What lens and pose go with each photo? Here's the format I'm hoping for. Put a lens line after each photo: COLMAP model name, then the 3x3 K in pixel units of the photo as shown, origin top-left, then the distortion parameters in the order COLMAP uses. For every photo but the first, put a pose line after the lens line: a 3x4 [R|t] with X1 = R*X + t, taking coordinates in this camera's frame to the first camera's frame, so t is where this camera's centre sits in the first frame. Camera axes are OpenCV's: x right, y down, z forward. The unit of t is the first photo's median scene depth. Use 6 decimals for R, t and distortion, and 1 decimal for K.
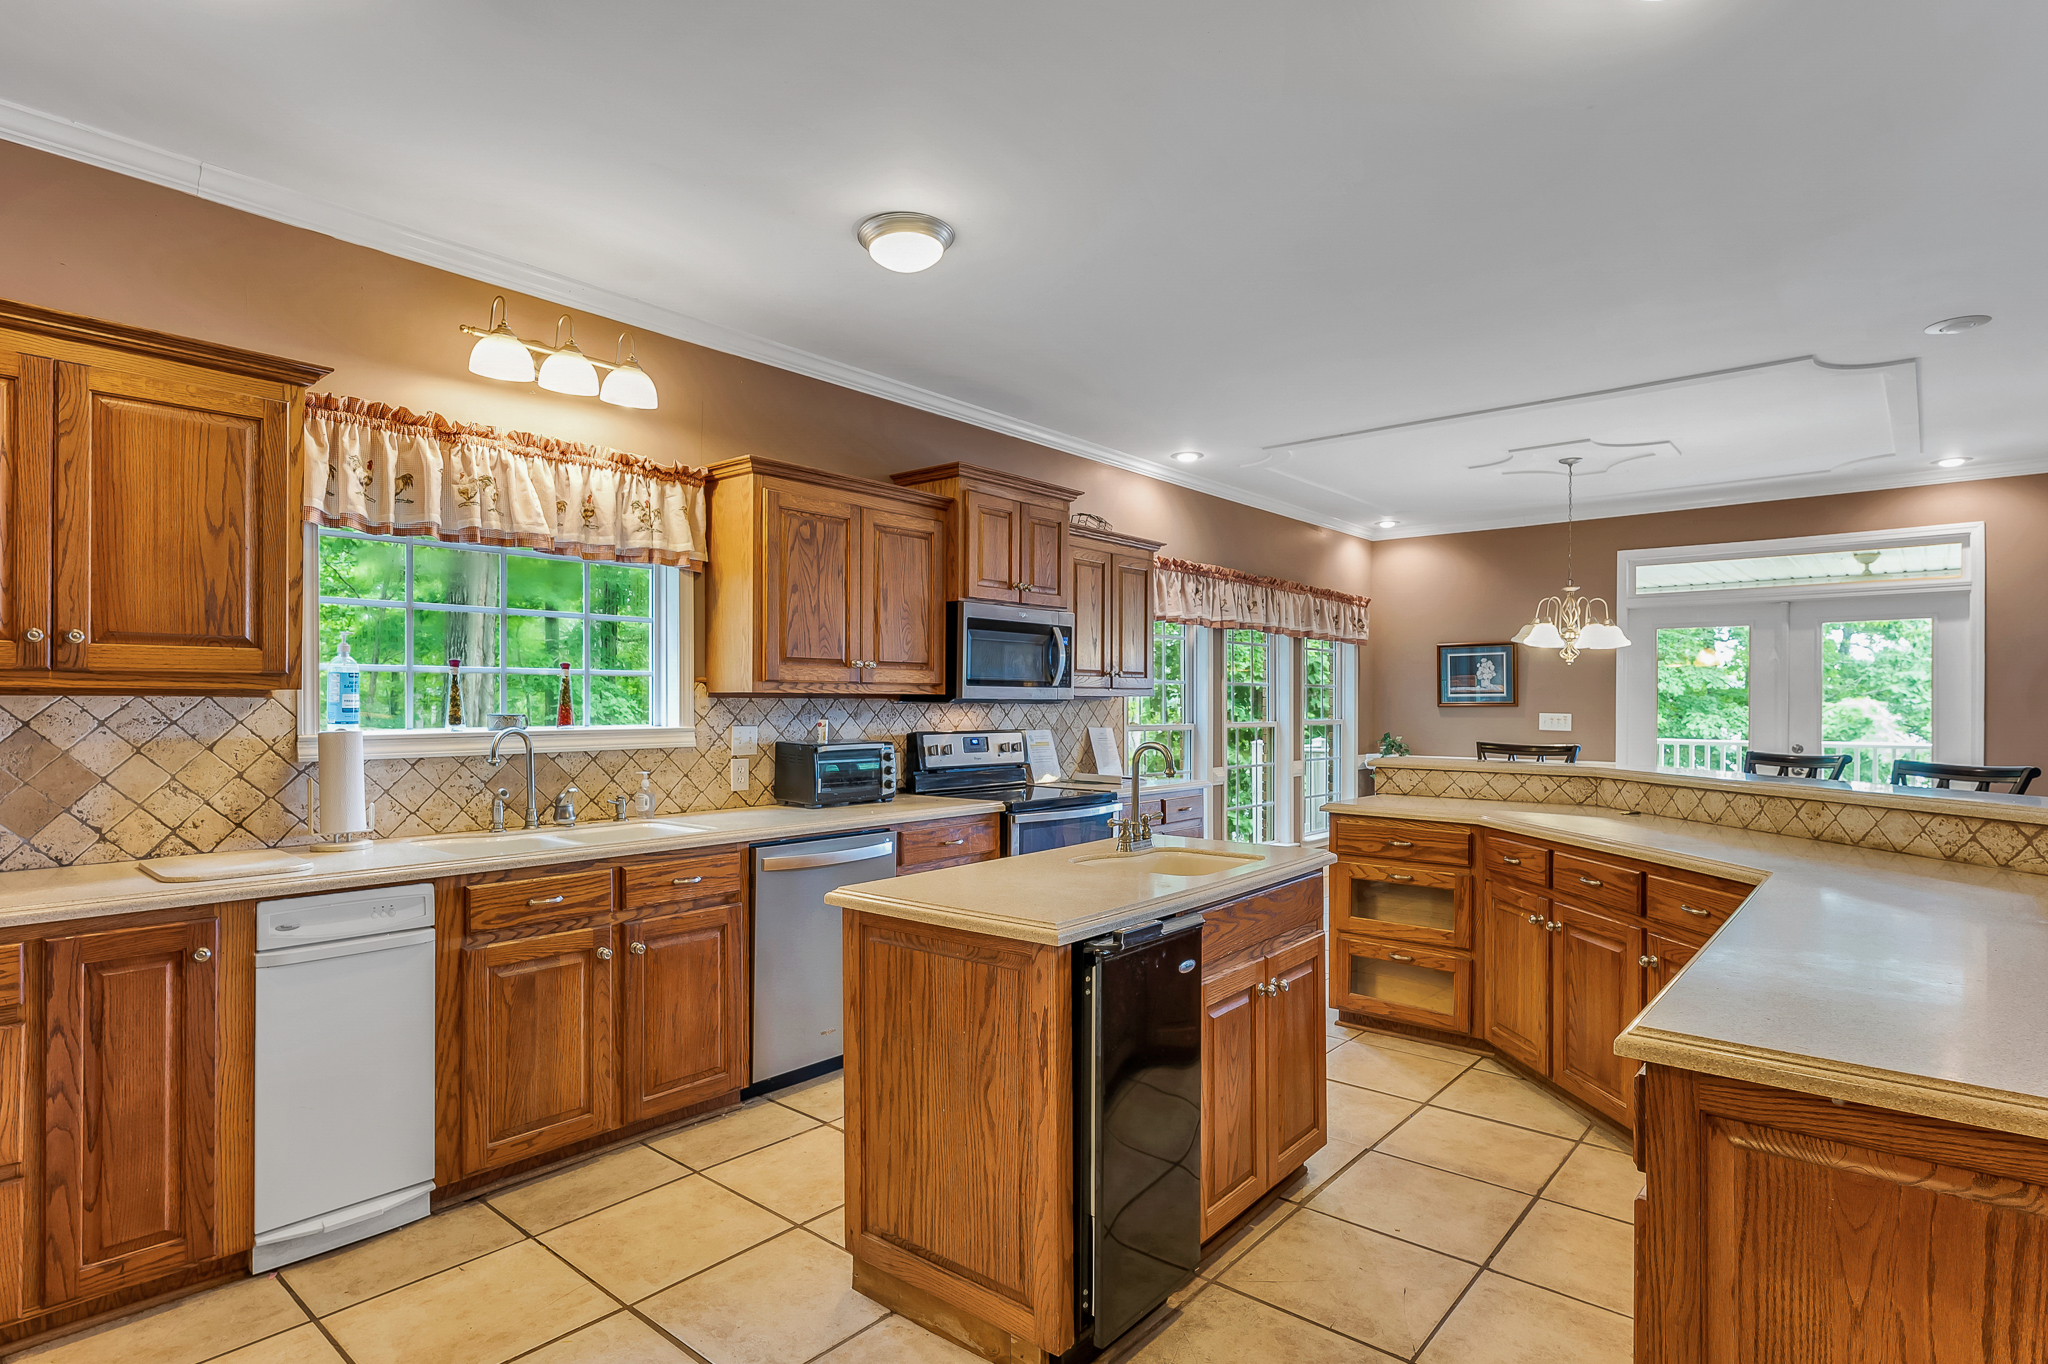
lens RADIAL K [[1044.6, 0, 1020.6], [0, 1044.6, 690.9], [0, 0, 1]] dist [-0.017133, 0.000143]
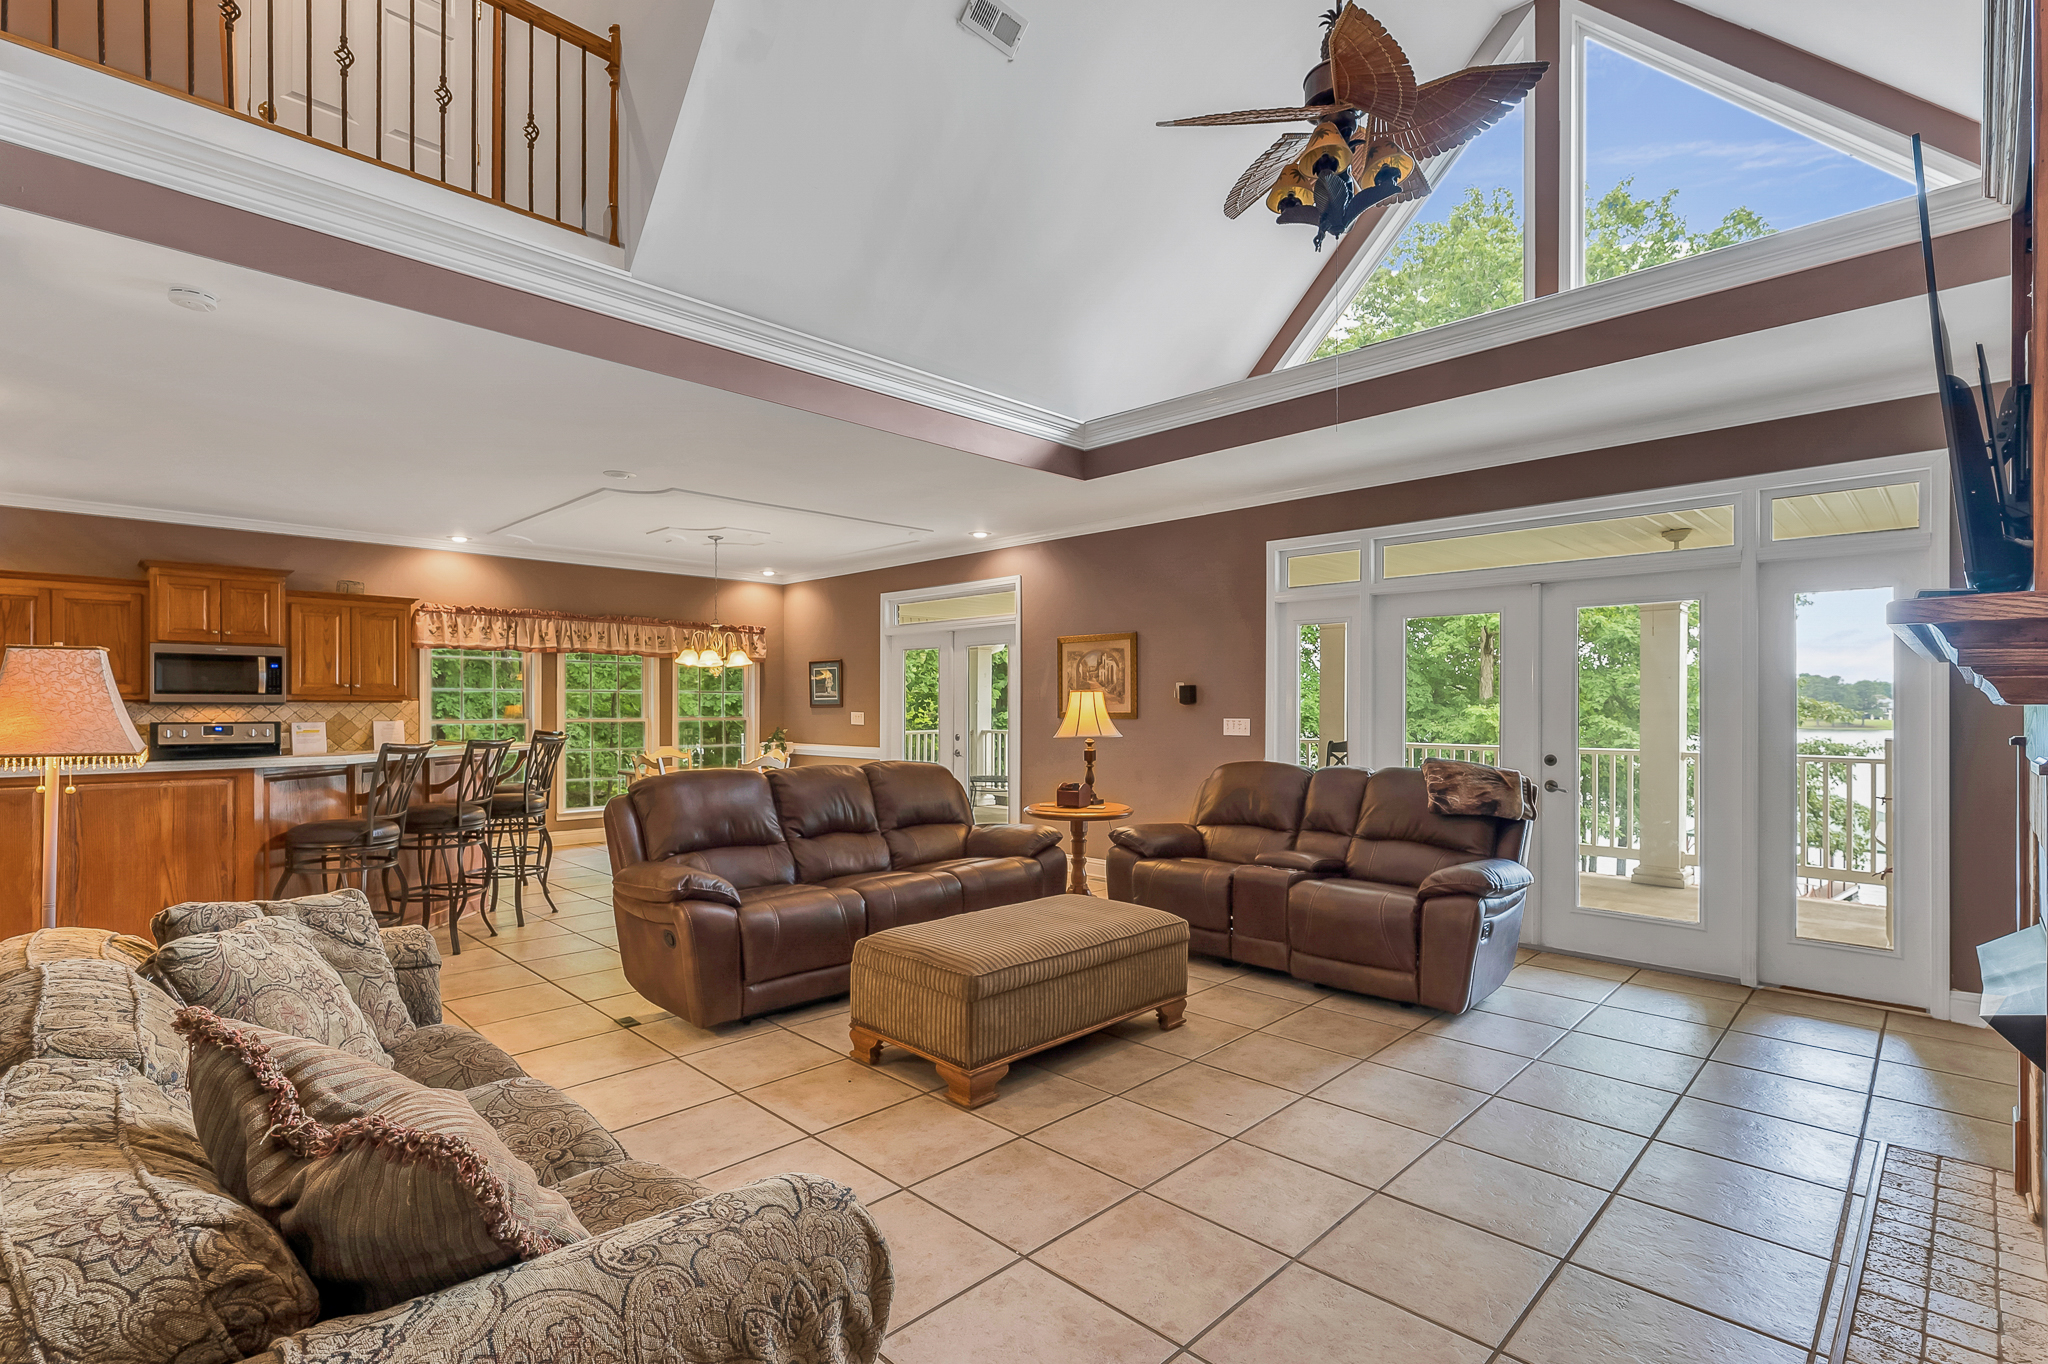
lens RADIAL K [[928.5, 0, 1014.1], [0, 928.5, 703.4], [0, 0, 1]] dist [0.001663, -0.006982]
pose [[0.996905, 0.001151, -0.078610, 1.000847], [-0.000156, 0.999920, 0.012665, -0.006833], [0.078618, -0.012613, 0.996825, -0.244853]]
